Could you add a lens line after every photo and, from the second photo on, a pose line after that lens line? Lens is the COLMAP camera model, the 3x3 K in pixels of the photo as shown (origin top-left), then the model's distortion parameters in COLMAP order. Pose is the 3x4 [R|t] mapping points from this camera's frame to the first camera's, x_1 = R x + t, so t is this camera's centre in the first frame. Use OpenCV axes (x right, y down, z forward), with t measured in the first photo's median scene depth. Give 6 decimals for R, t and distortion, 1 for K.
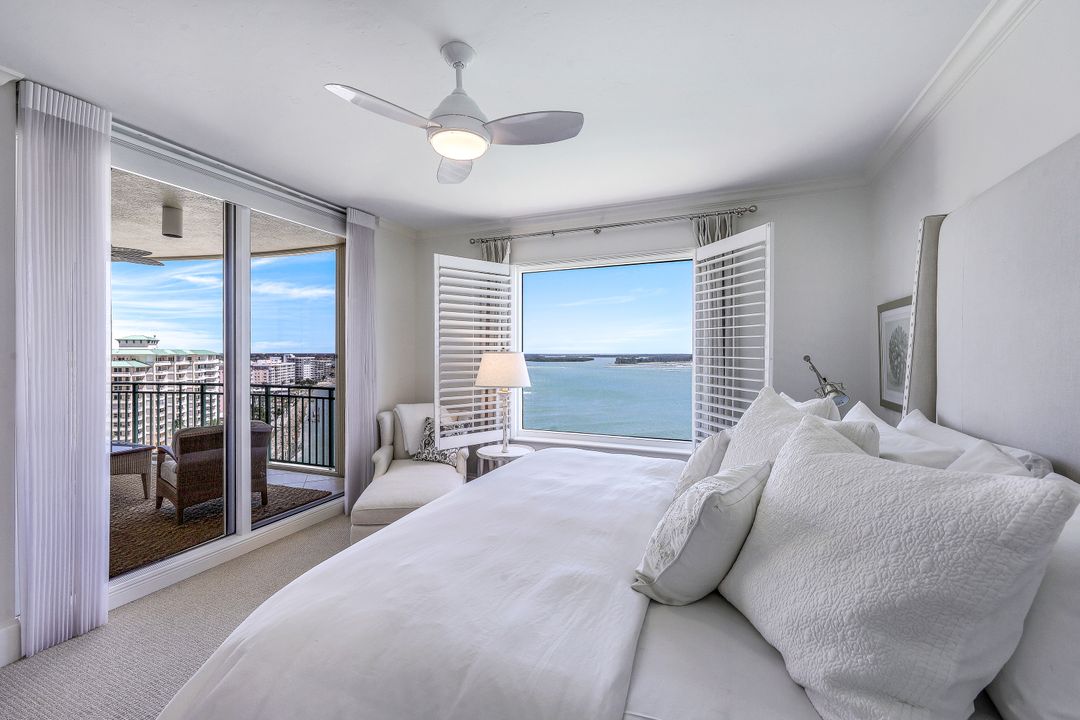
lens RADIAL K [[442.1, 0, 534.4], [0, 442.1, 354.5], [0, 0, 1]] dist [-0.000512, -0.000096]
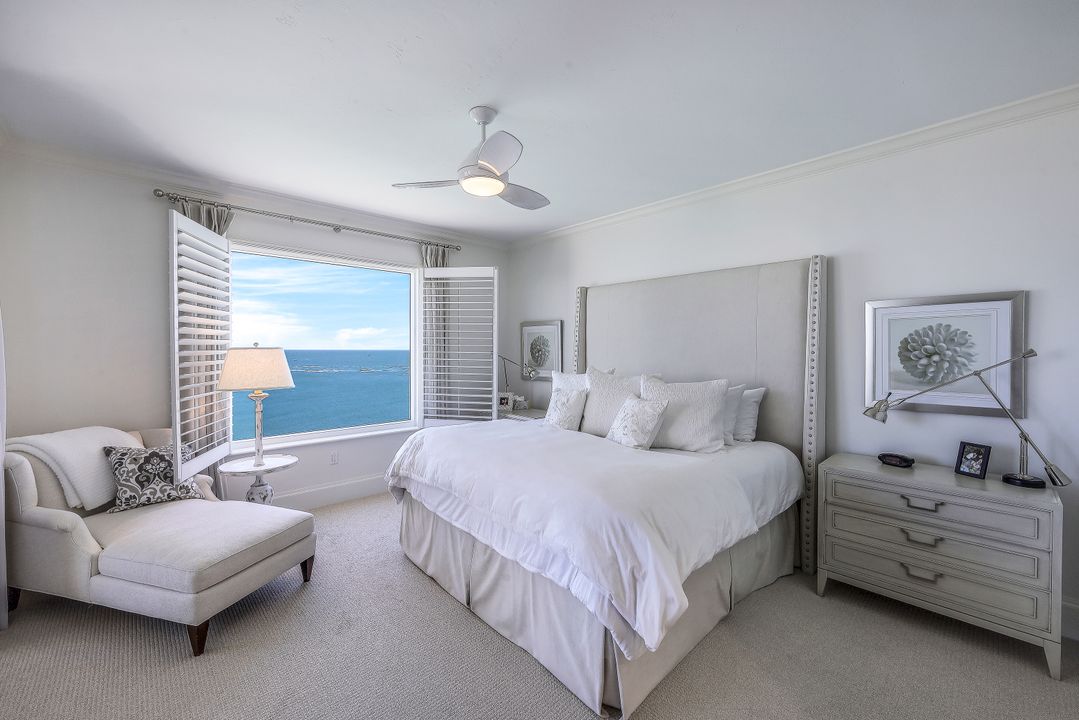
lens RADIAL K [[433.1, 0, 542.2], [0, 433.1, 353.5], [0, 0, 1]] dist [0.000002, -0.000023]
pose [[0.405365, -0.008010, 0.914120, -0.623567], [0.002111, 0.999967, 0.007826, 0.000491], [-0.914153, -0.001243, 0.405368, 0.168993]]
